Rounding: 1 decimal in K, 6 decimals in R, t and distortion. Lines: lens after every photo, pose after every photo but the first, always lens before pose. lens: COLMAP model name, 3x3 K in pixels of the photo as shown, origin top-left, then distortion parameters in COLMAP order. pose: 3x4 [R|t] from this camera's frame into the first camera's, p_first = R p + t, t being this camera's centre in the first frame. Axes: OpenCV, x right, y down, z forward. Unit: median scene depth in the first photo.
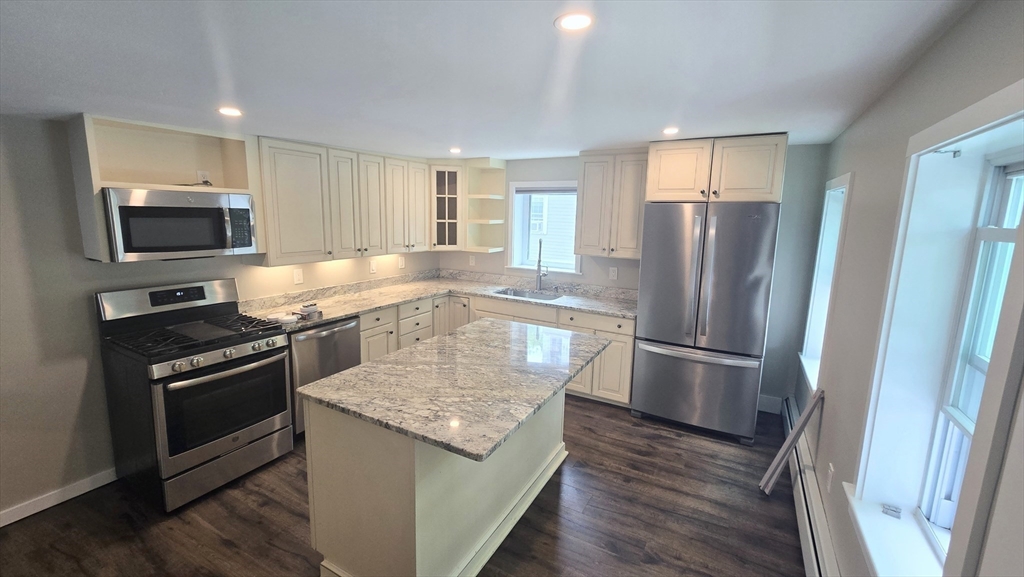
lens RADIAL K [[421.5, 0, 514.0], [0, 421.5, 284.5], [0, 0, 1]] dist [-0.004508, -0.000238]
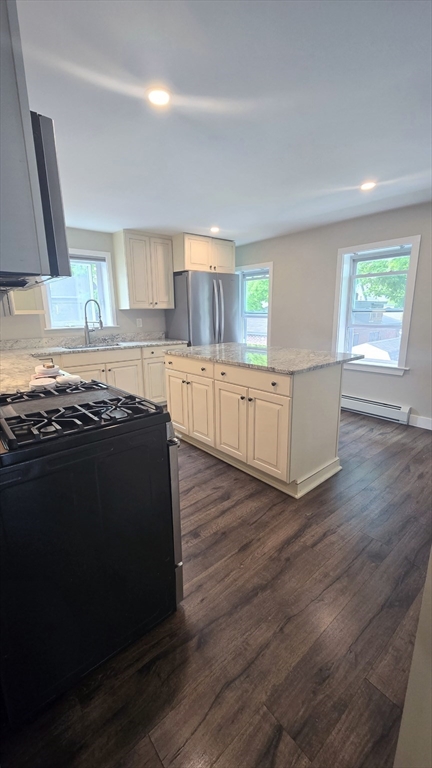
lens RADIAL K [[310.6, 0, 221.8], [0, 310.6, 384.2], [0, 0, 1]] dist [-0.002381, -0.000338]
pose [[0.332193, -0.241884, 0.911669, -0.776192], [0.176814, 0.965393, 0.191711, 0.024956], [-0.926490, 0.097511, 0.363465, 0.420556]]
